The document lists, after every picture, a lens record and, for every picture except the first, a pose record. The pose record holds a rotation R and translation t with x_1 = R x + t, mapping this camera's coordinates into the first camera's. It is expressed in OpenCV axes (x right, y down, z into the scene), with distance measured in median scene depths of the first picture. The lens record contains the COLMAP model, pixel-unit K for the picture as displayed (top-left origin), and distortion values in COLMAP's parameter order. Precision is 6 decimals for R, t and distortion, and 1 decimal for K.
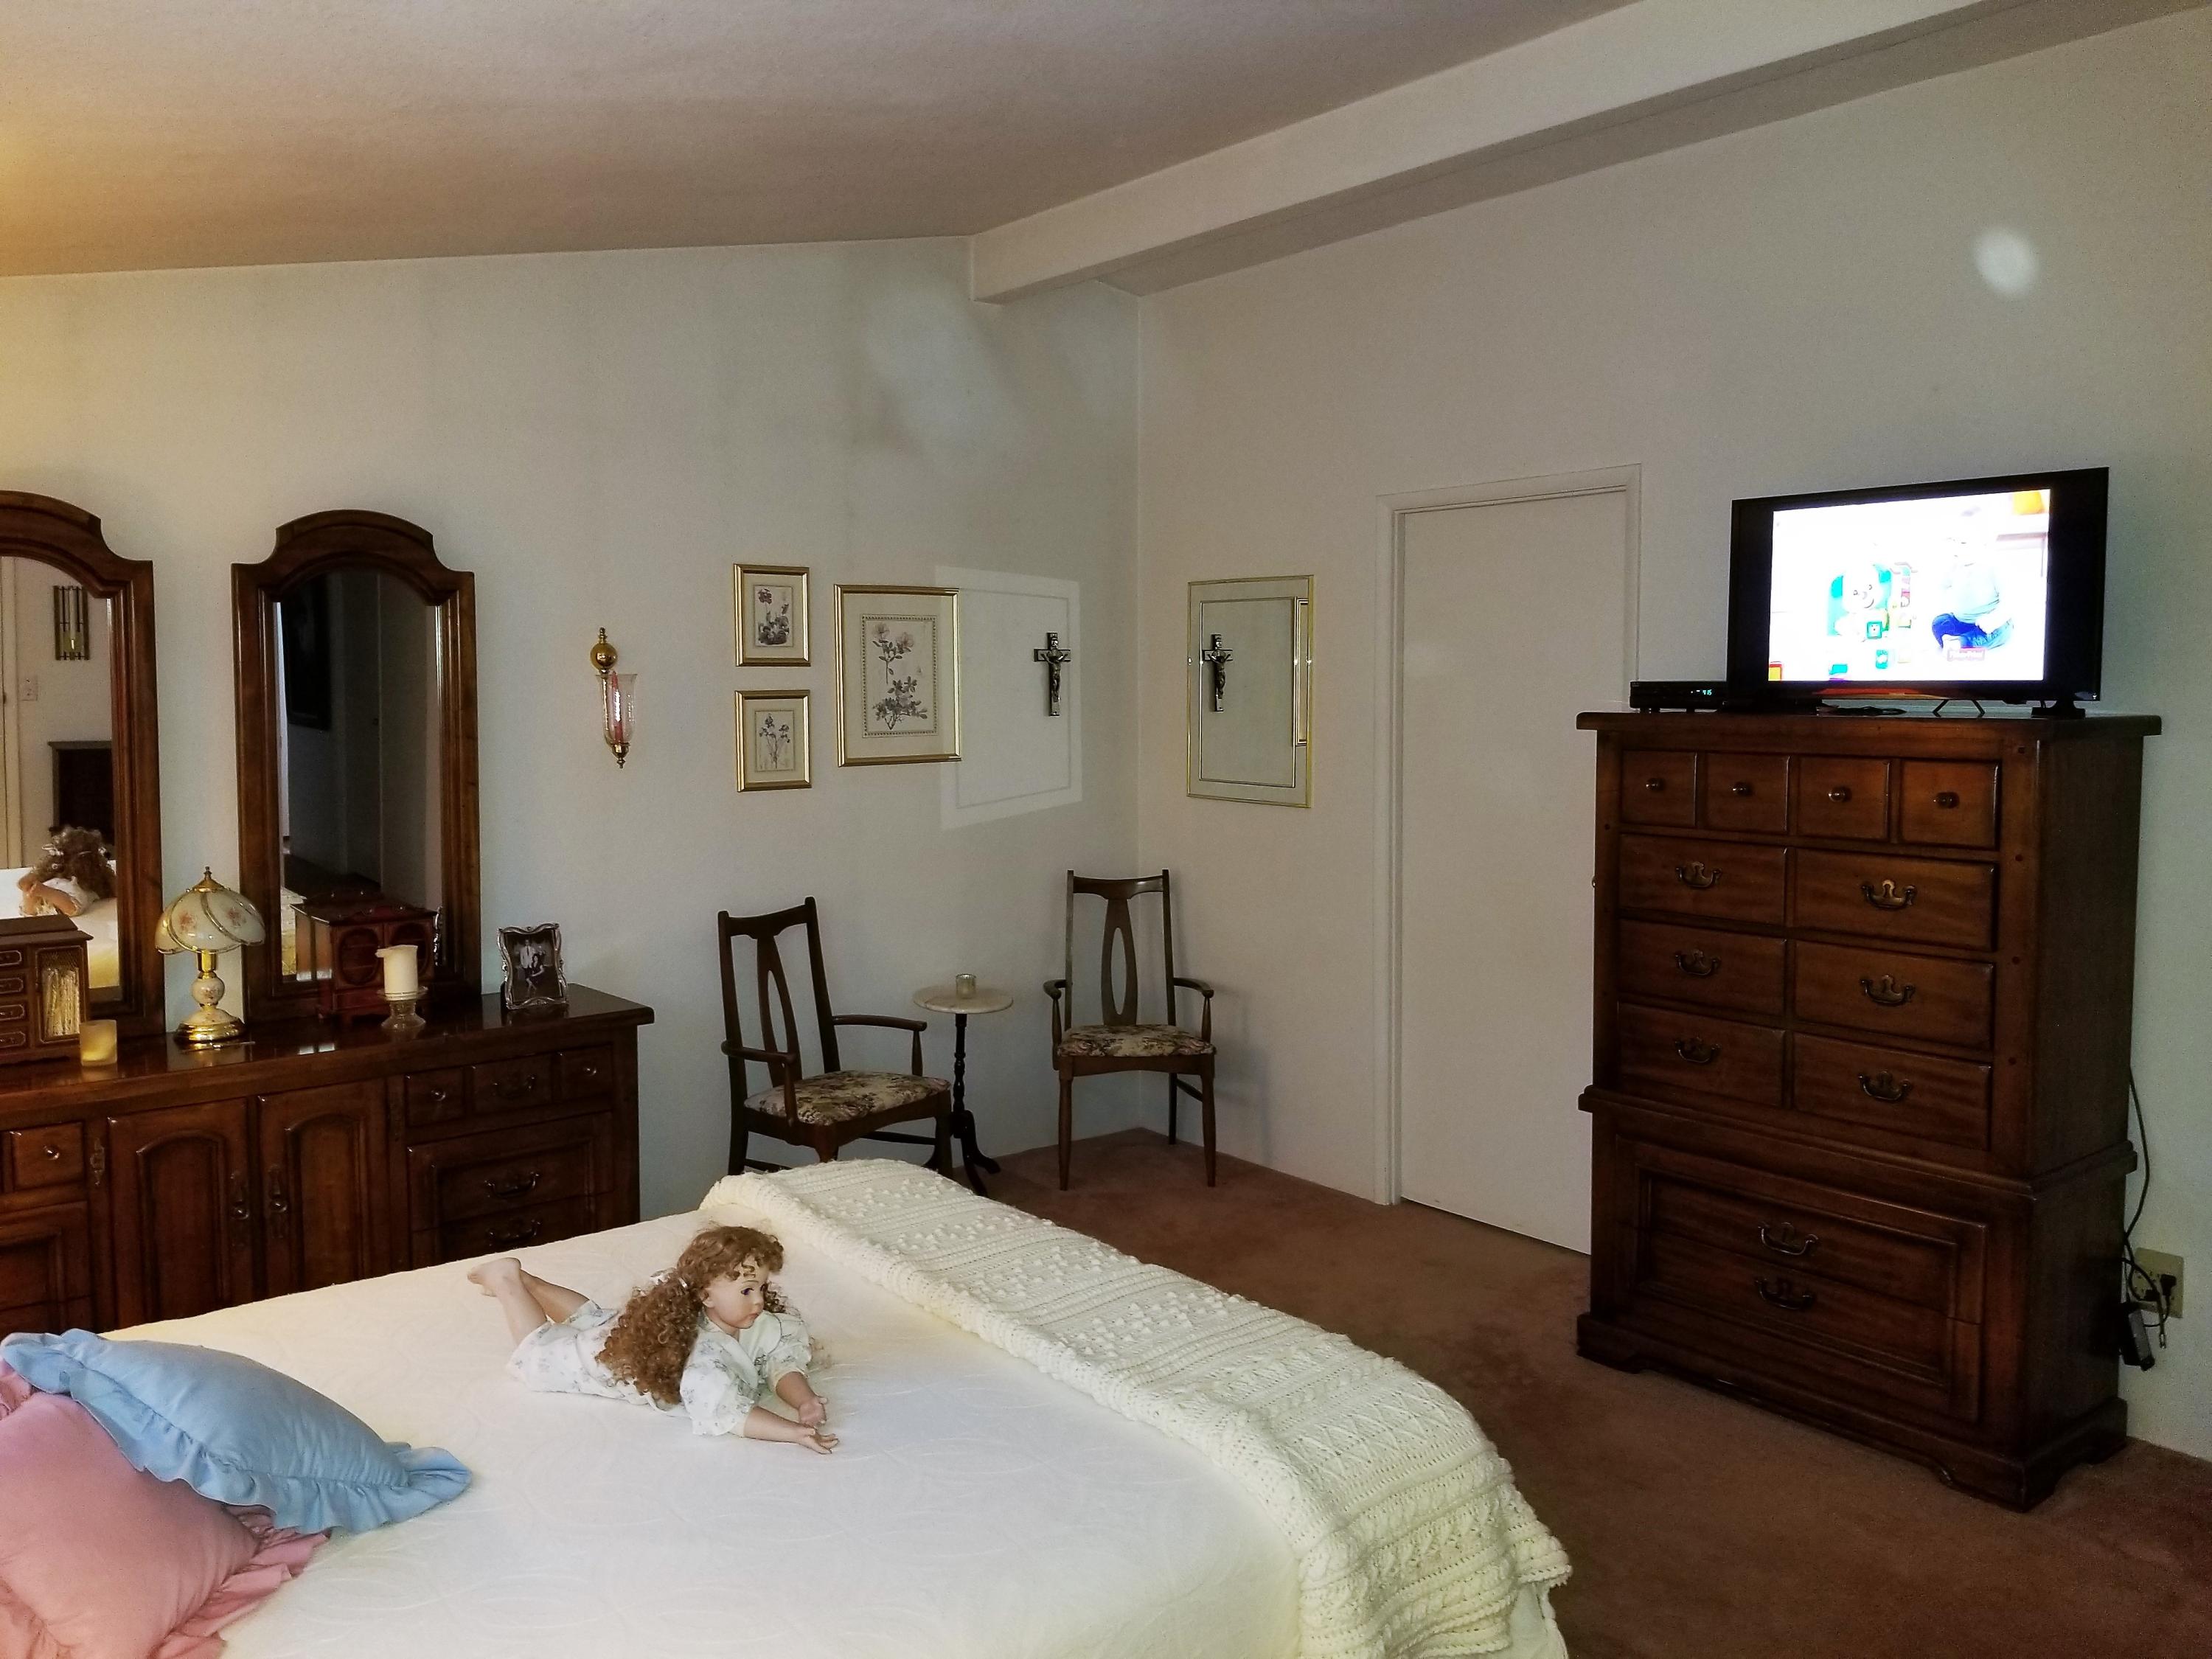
lens RADIAL K [[1682.7, 0, 1102.1], [0, 1682.7, 752.2], [0, 0, 1]] dist [-0.028790, 0.010124]
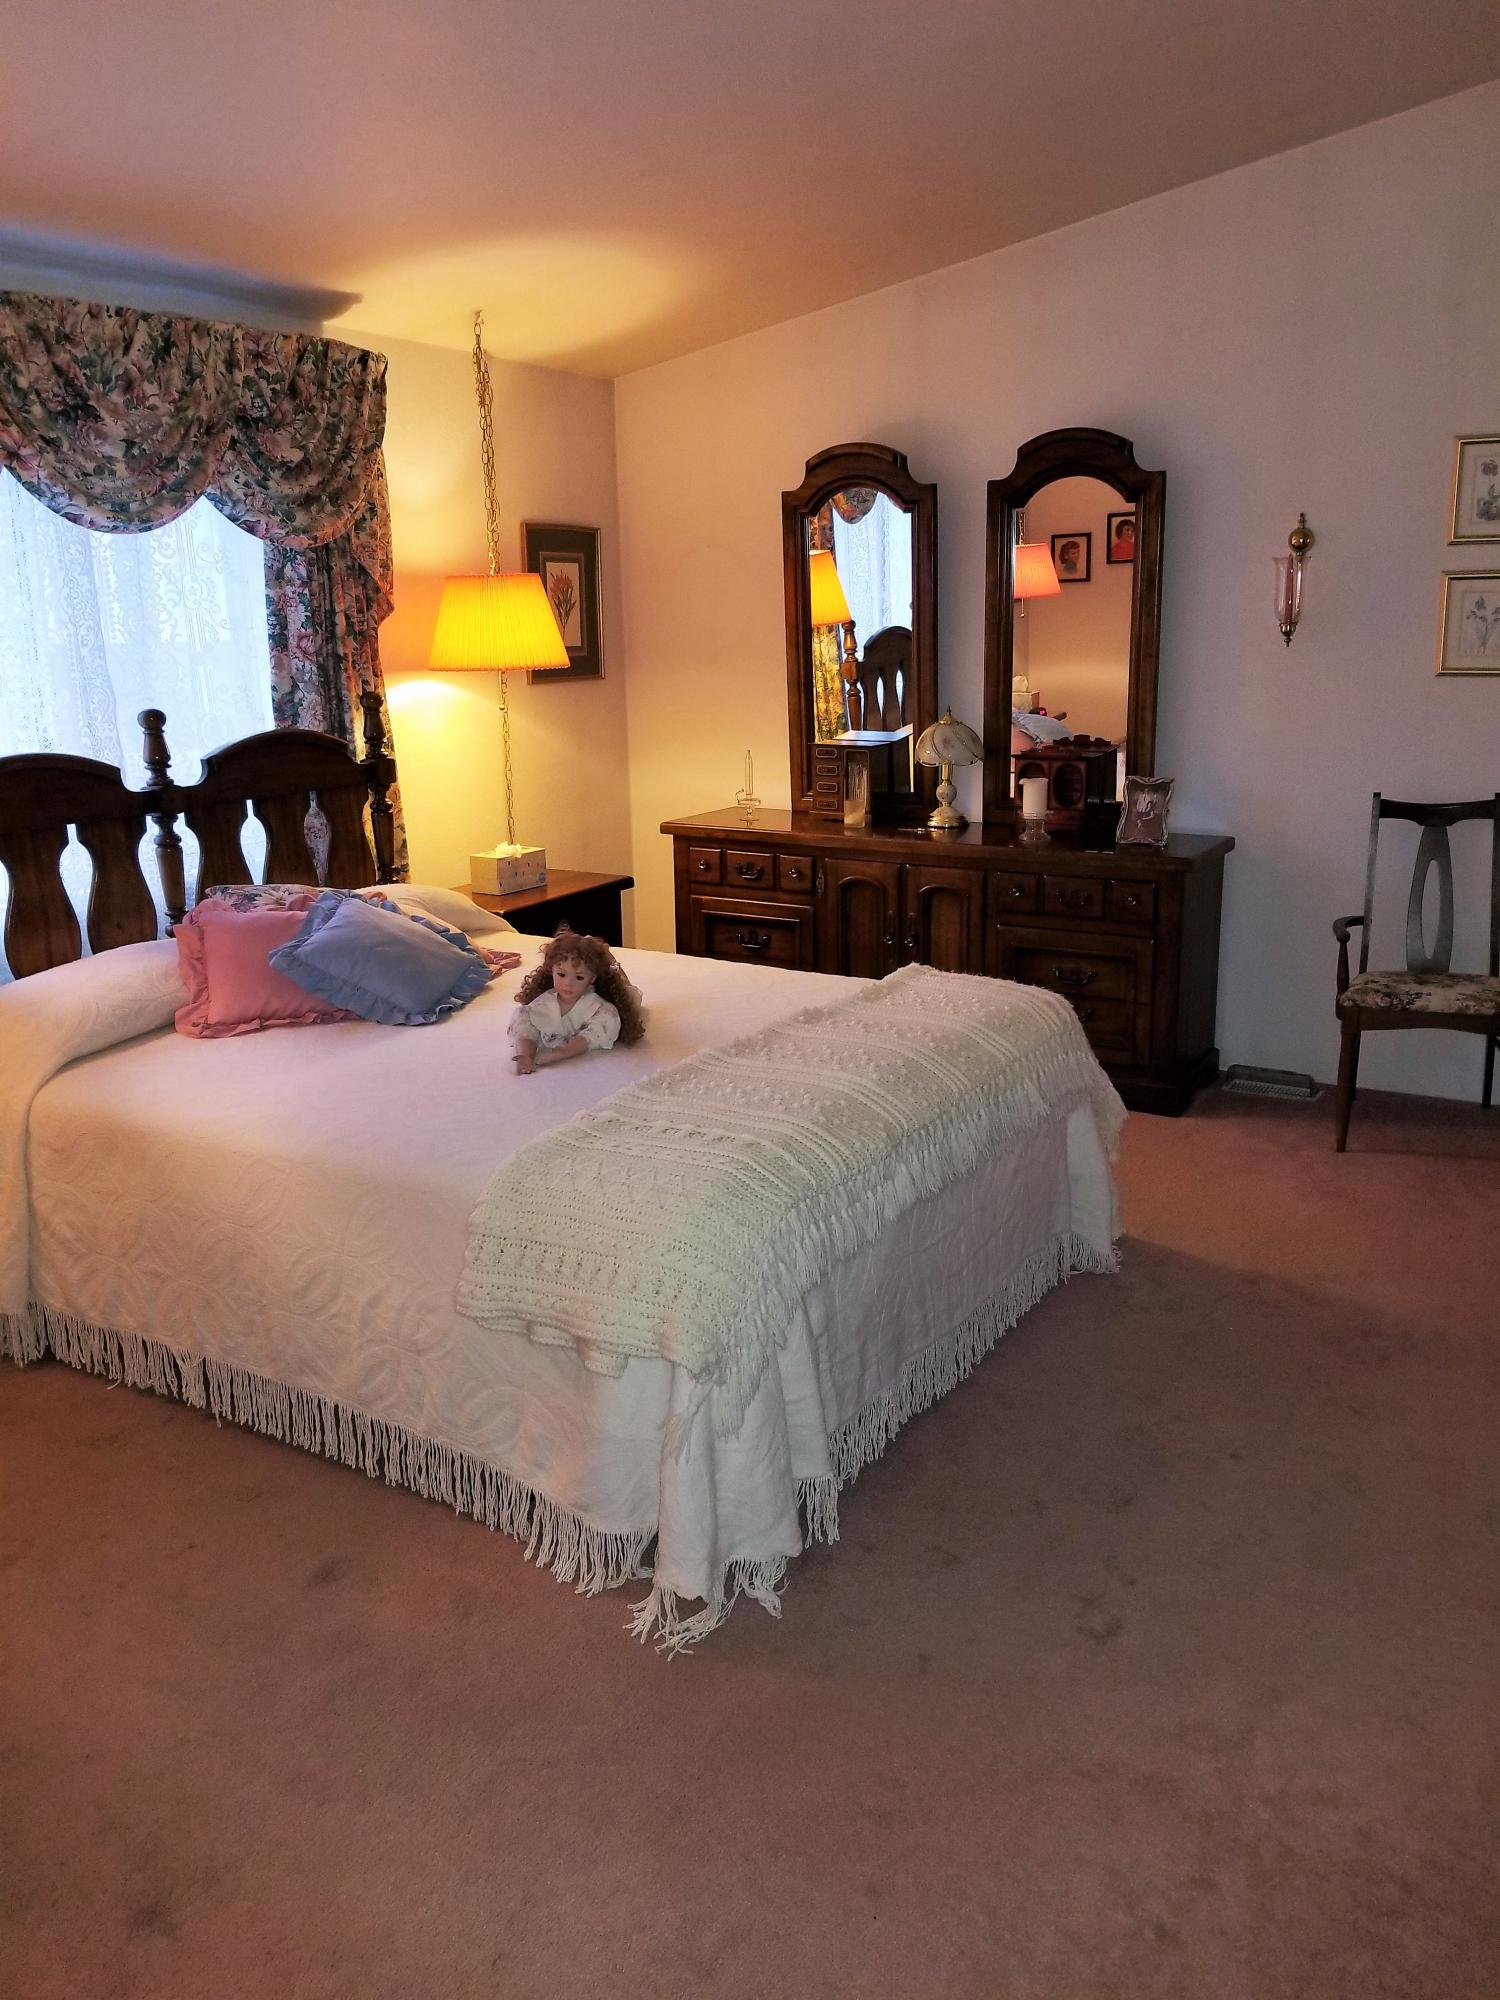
lens RADIAL K [[1521.5, 0, 750.0], [0, 1521.5, 1000.0], [0, 0, 1]] dist [-0.028790, 0.010124]
pose [[0.342259, 0.263783, -0.901819, 0.628229], [-0.003106, 0.960097, 0.279650, -0.051093], [0.939601, -0.092912, 0.329421, 0.371722]]
